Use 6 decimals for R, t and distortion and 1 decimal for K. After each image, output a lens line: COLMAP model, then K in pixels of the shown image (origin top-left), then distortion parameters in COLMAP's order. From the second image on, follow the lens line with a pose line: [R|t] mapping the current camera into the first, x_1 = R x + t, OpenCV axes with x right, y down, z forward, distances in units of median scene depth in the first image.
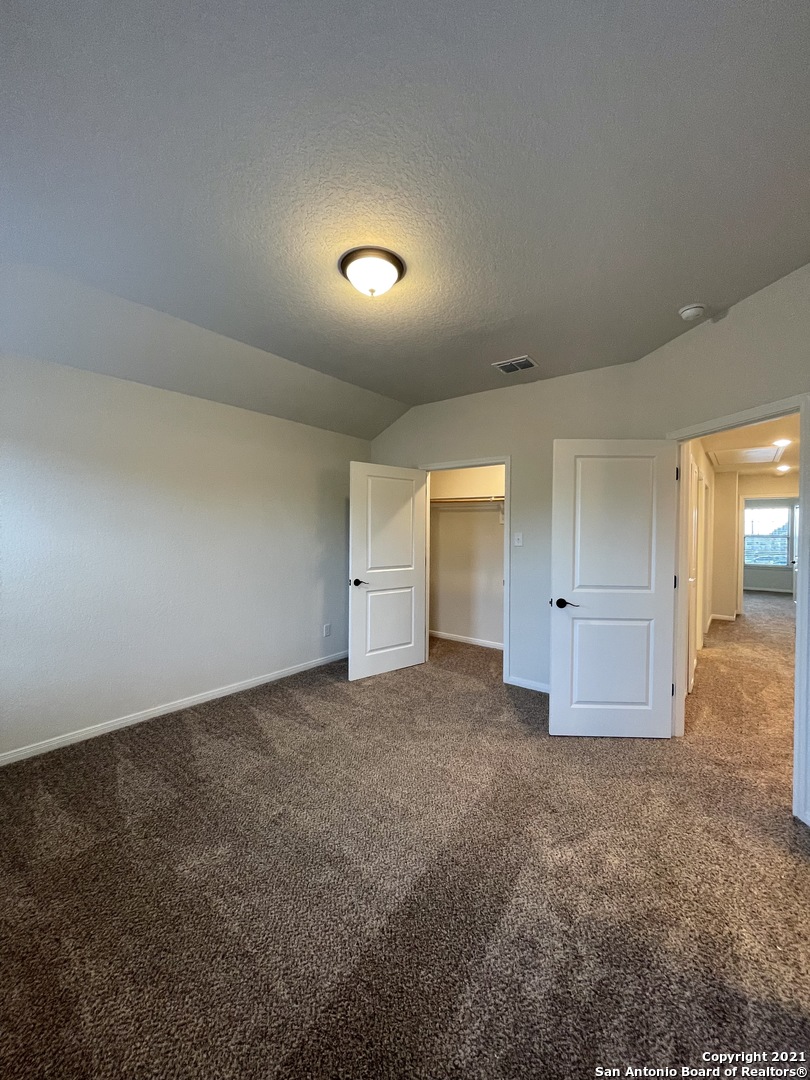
lens RADIAL K [[434.7, 0, 407.0], [0, 434.7, 536.3], [0, 0, 1]] dist [-0.001453, 0.000183]
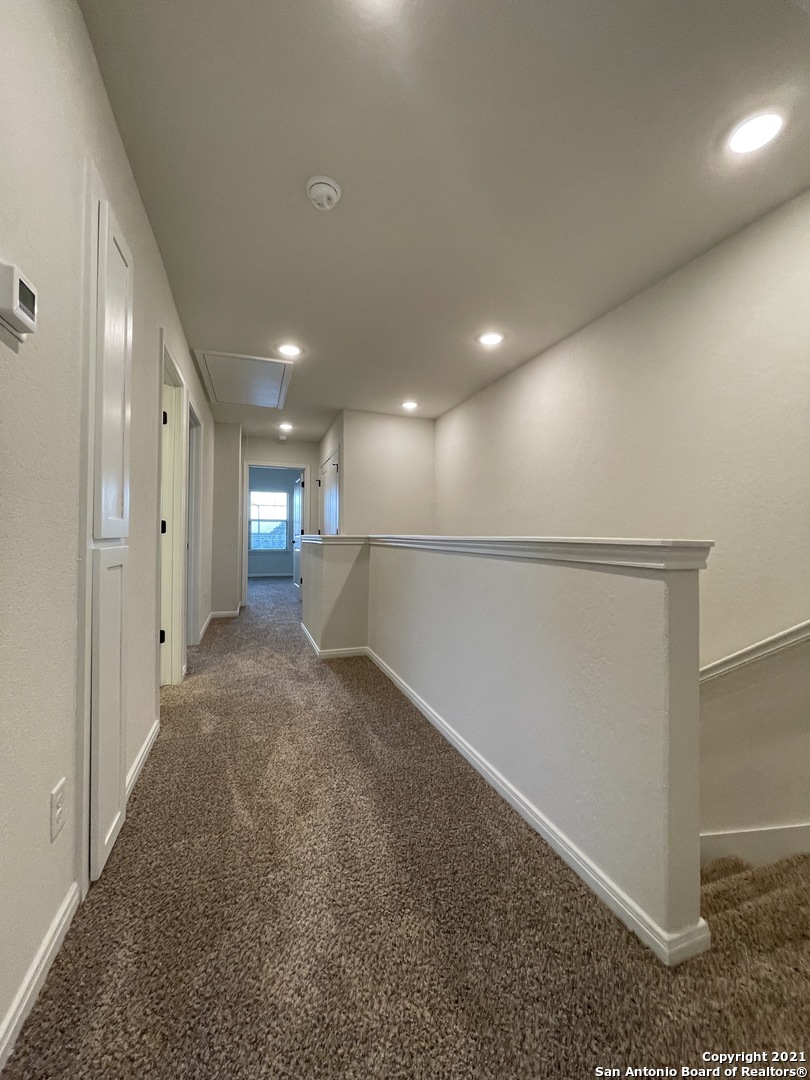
lens RADIAL K [[434.7, 0, 408.8], [0, 434.7, 533.7], [0, 0, 1]] dist [-0.001453, 0.000183]
pose [[0.537720, 0.001820, 0.843122, 0.251977], [-0.001541, 0.999998, -0.001176, 0.044155], [-0.843122, -0.000667, 0.537721, 0.310030]]
